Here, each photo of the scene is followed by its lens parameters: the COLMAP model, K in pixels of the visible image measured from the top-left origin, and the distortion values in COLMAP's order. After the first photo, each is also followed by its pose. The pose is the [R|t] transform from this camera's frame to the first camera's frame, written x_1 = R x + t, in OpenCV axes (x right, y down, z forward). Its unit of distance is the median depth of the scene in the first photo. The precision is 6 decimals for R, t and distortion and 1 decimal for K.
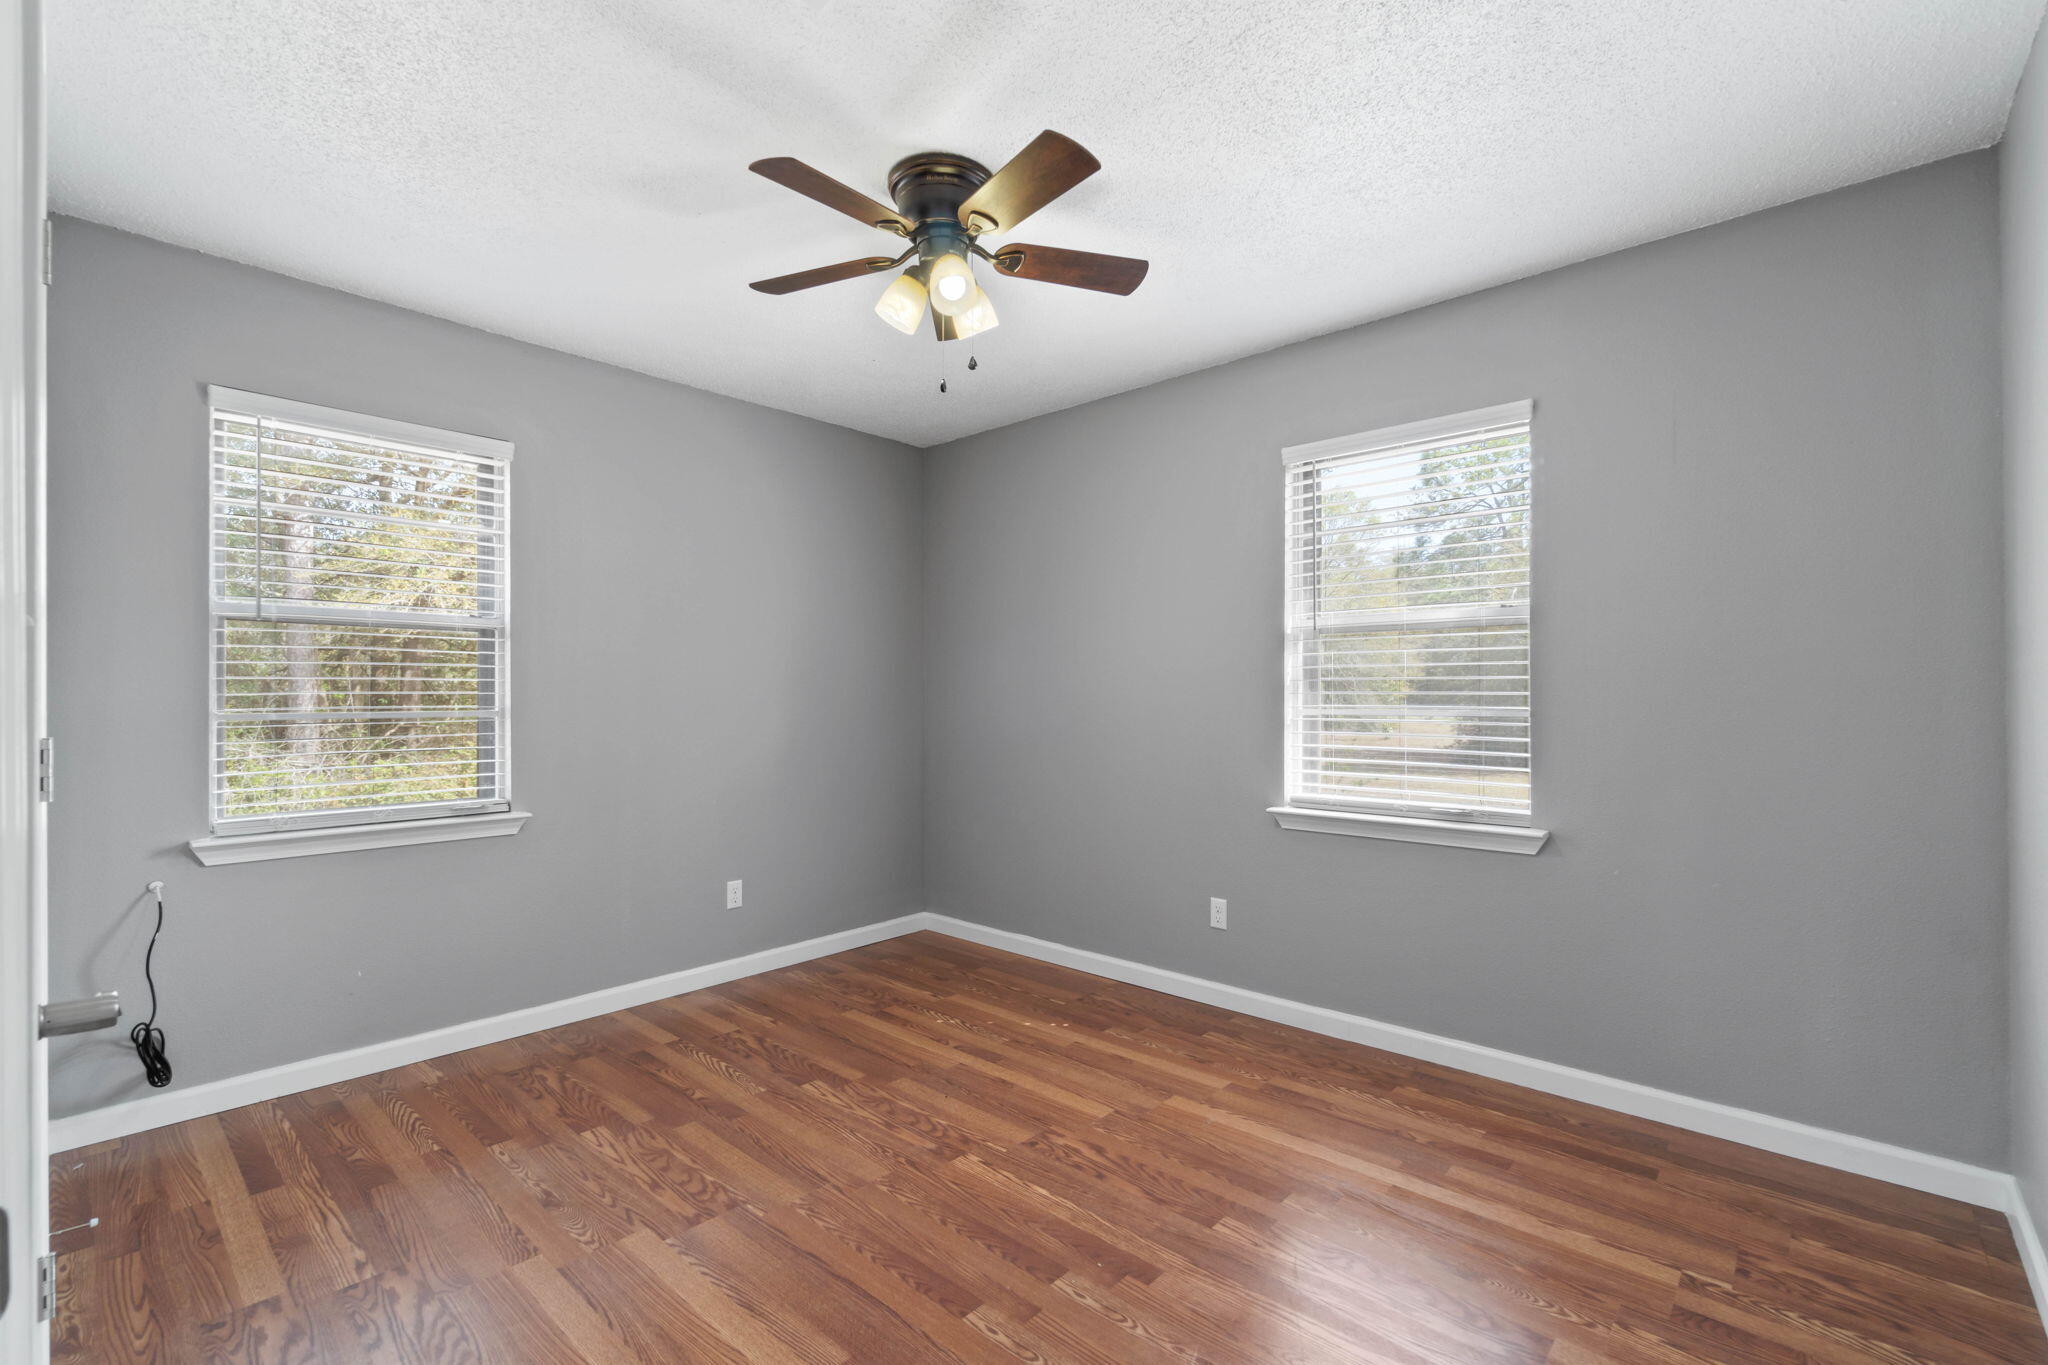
lens RADIAL K [[882.3, 0, 1027.2], [0, 882.3, 686.4], [0, 0, 1]] dist [-0.008396, -0.000219]
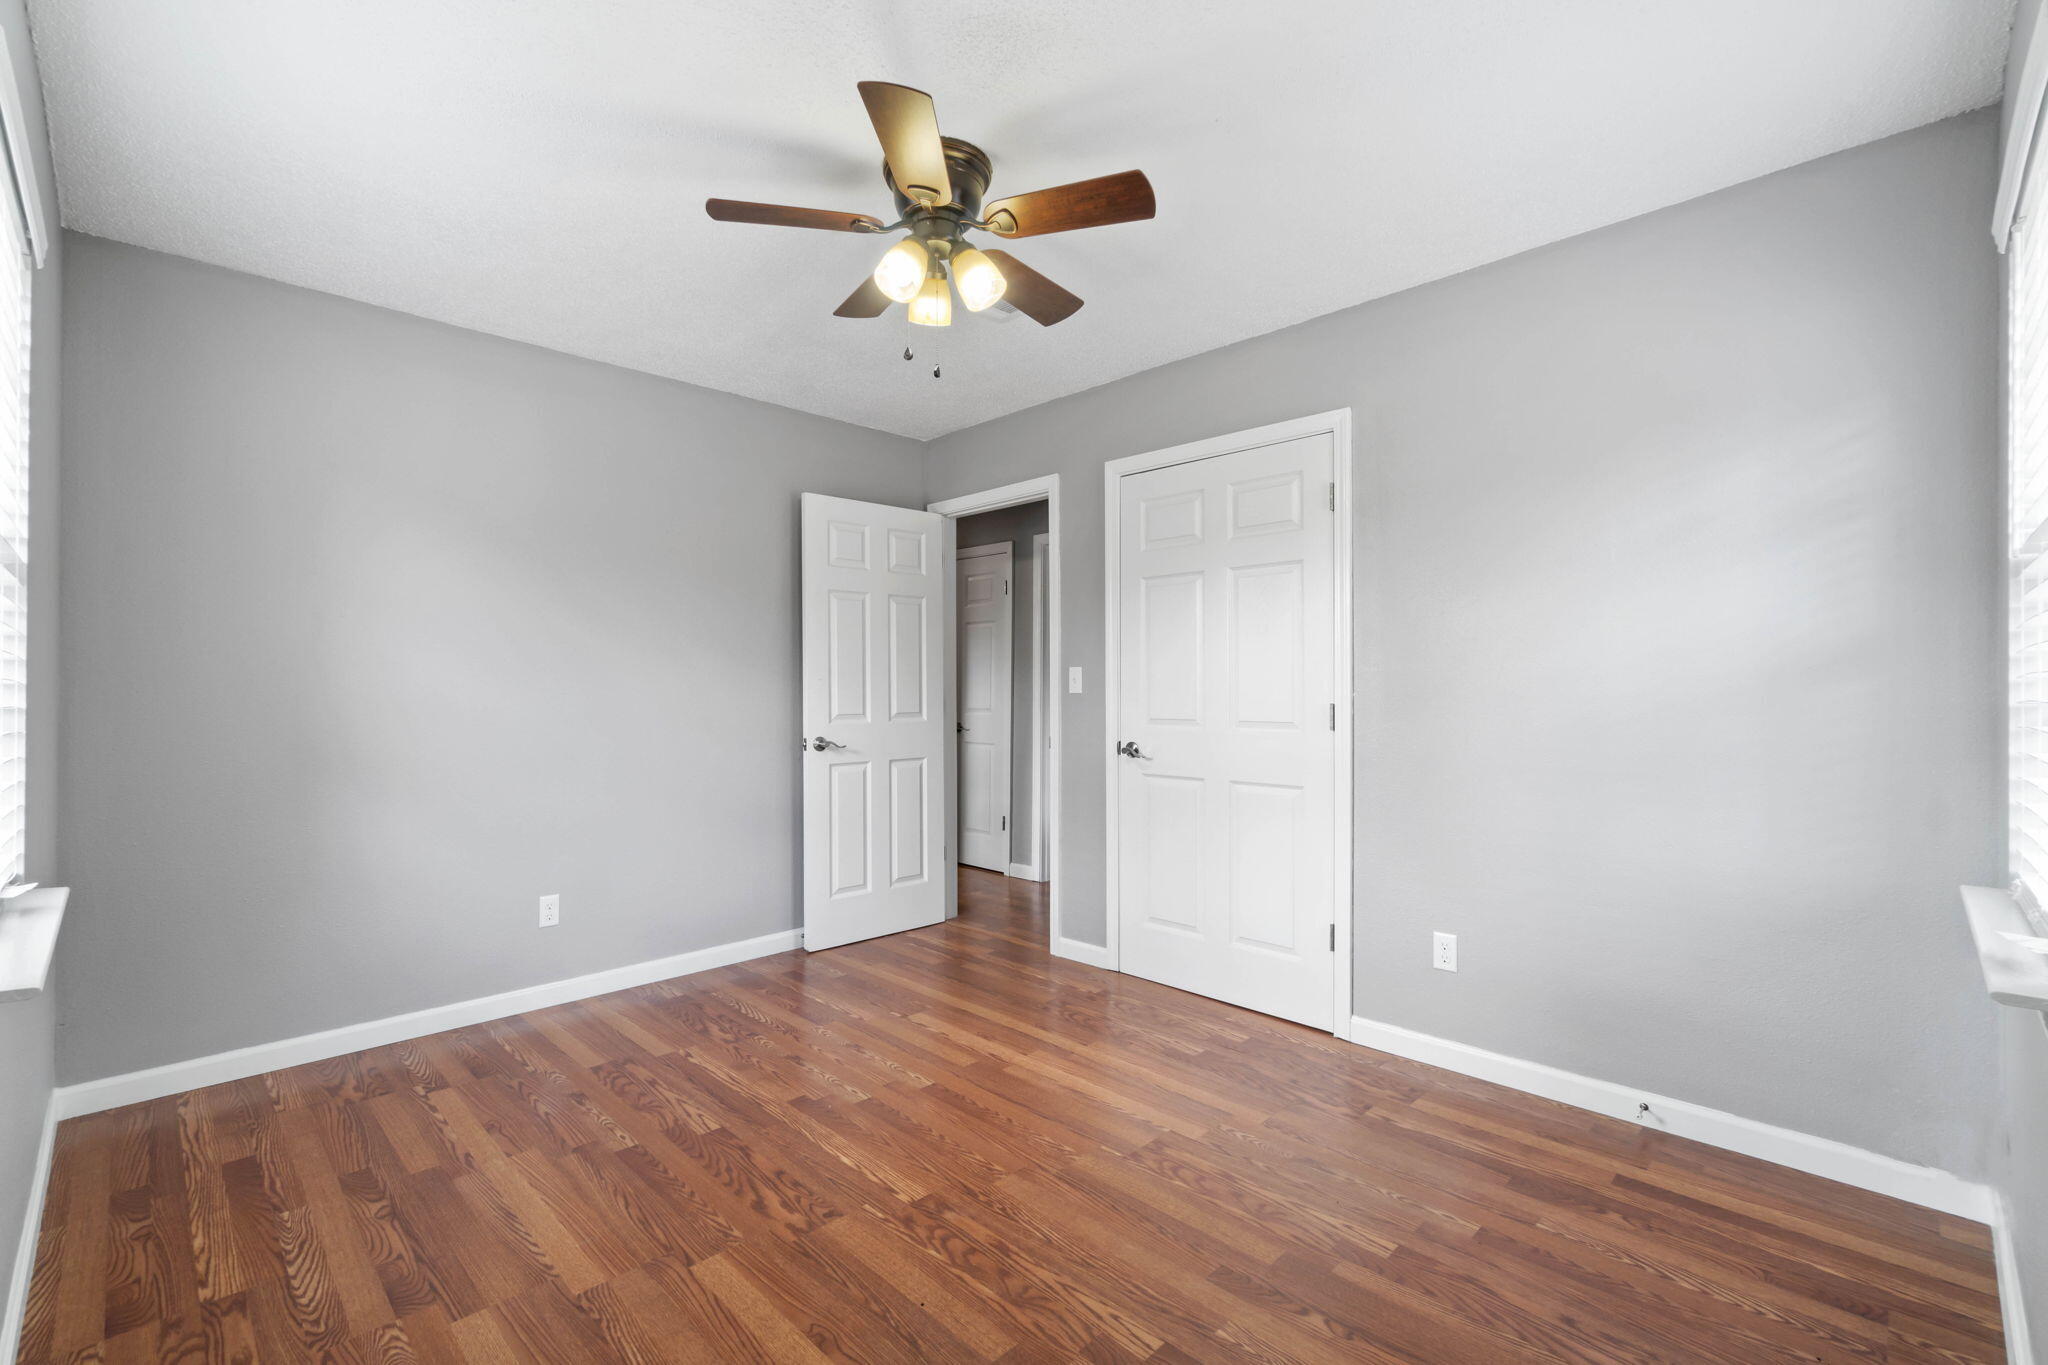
lens RADIAL K [[882.3, 0, 1024.7], [0, 882.3, 693.4], [0, 0, 1]] dist [-0.008396, -0.000219]
pose [[-0.998836, 0.001441, 0.048206, -0.226533], [0.001057, 0.999968, -0.007973, 0.027056], [-0.048216, -0.007912, -0.998806, 1.876659]]
